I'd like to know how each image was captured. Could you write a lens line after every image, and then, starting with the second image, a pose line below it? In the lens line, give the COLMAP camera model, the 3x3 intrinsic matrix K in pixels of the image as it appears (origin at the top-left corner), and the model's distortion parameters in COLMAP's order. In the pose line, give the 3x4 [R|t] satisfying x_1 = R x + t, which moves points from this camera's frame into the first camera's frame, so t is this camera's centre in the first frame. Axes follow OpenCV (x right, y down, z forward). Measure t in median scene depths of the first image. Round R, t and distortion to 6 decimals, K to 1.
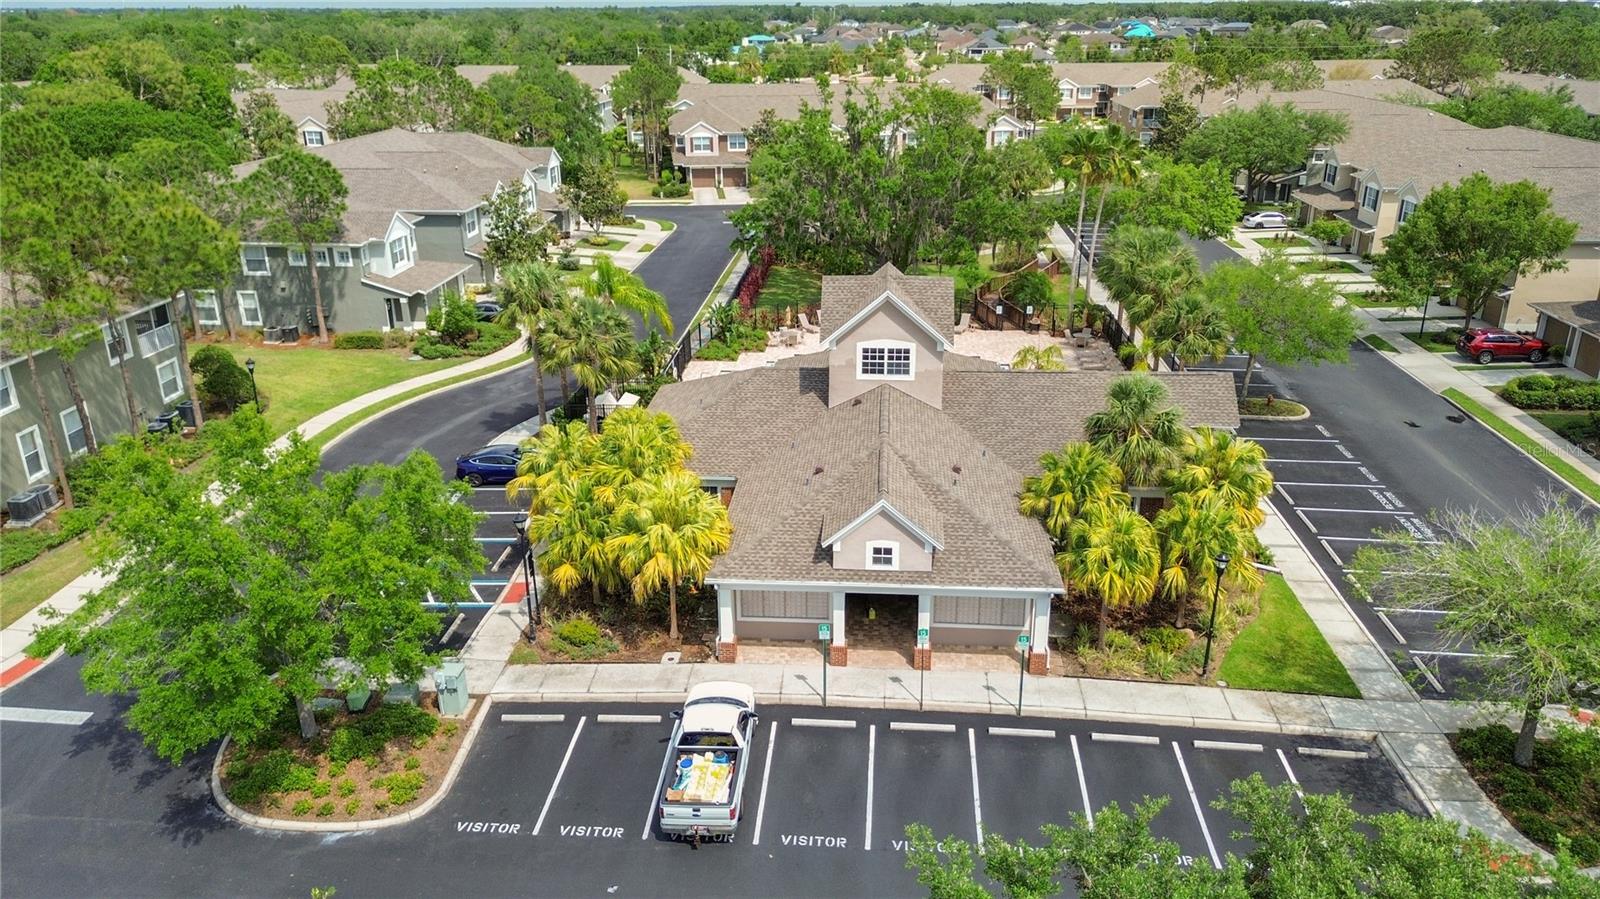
lens RADIAL K [[1129.8, 0, 800.0], [0, 1129.8, 449.5], [0, 0, 1]] dist [0.079595, -0.070499]
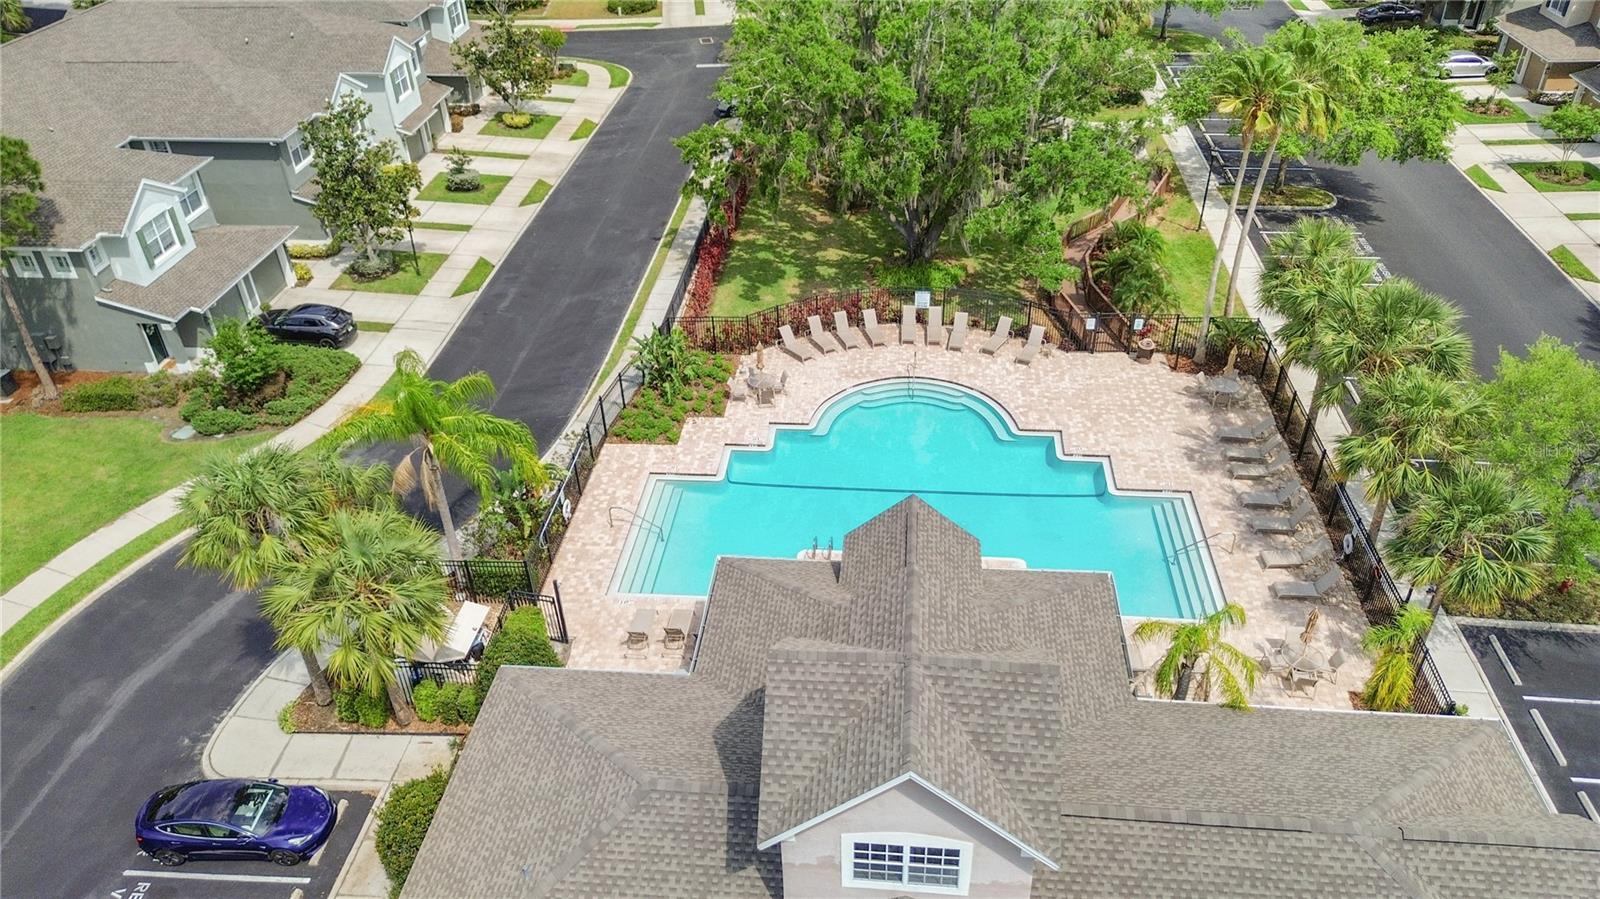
lens RADIAL K [[1132.0, 0, 800.0], [0, 1132.0, 449.5], [0, 0, 1]] dist [0.050494, -0.029548]
pose [[0.999624, -0.005520, -0.026856, 0.029883], [0.011697, 0.971768, 0.235647, -0.223994], [0.024796, -0.235873, 0.971467, 0.380871]]
